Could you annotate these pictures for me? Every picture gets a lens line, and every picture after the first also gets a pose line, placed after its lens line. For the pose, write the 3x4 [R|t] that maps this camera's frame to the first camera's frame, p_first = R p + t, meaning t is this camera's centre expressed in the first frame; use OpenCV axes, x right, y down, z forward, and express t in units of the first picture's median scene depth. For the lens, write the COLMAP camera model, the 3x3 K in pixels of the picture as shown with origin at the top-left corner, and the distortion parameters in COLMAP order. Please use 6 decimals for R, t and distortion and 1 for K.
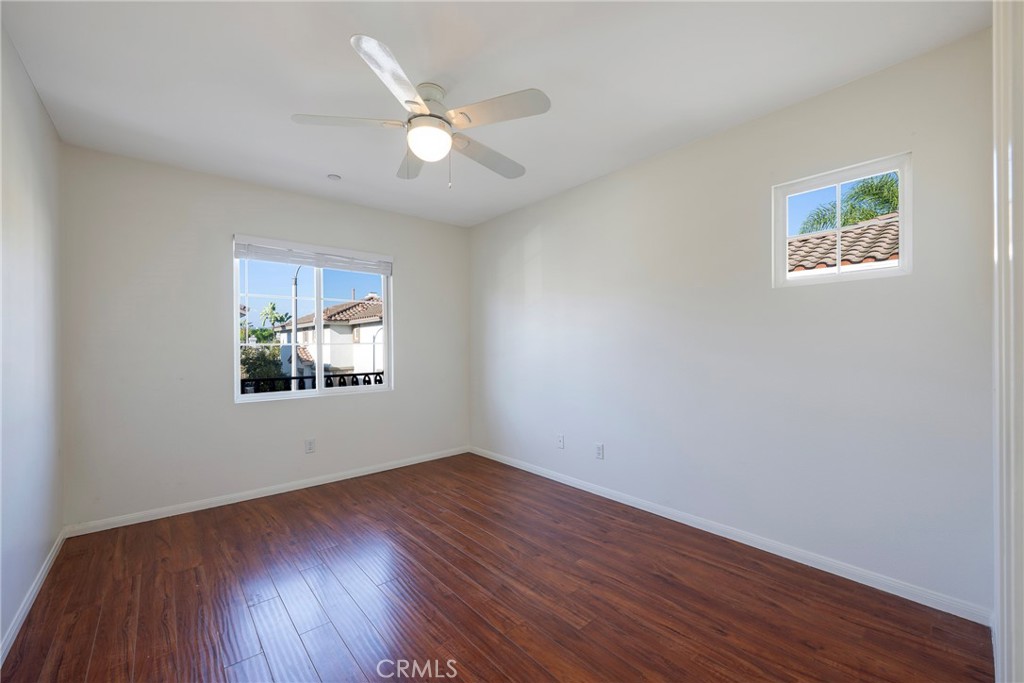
lens RADIAL K [[408.4, 0, 508.1], [0, 408.4, 347.2], [0, 0, 1]] dist [0.001747, 0.000219]
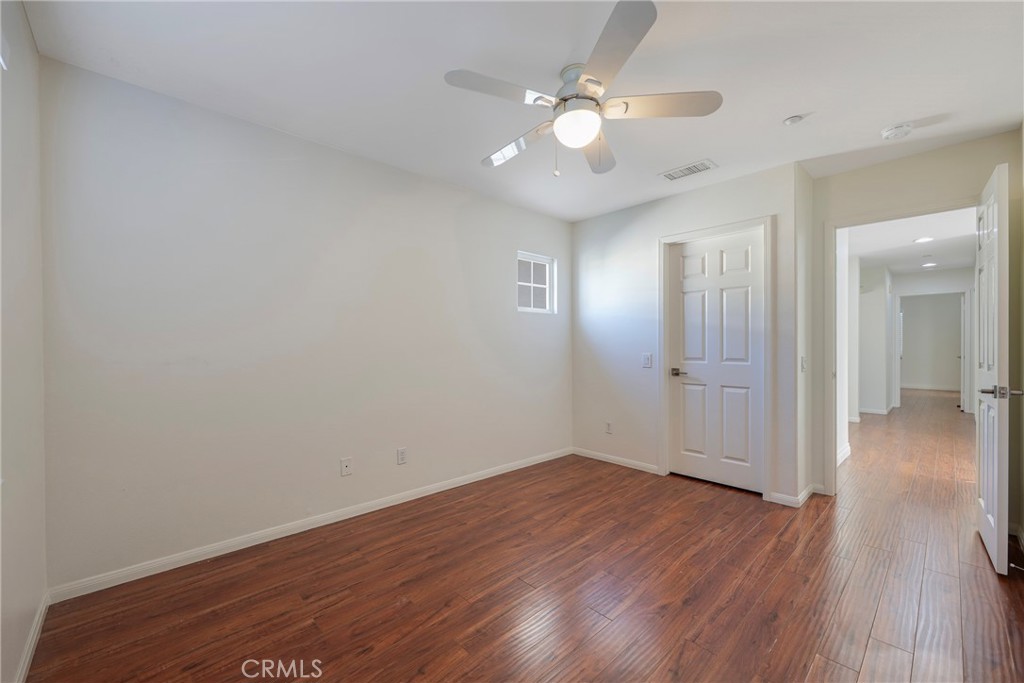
lens RADIAL K [[408.4, 0, 508.1], [0, 408.4, 347.2], [0, 0, 1]] dist [0.001747, 0.000219]
pose [[-0.036037, 0.003270, 0.999345, -1.042617], [0.008497, 0.999960, -0.002966, 0.005269], [-0.999314, 0.008384, -0.036063, 1.100910]]
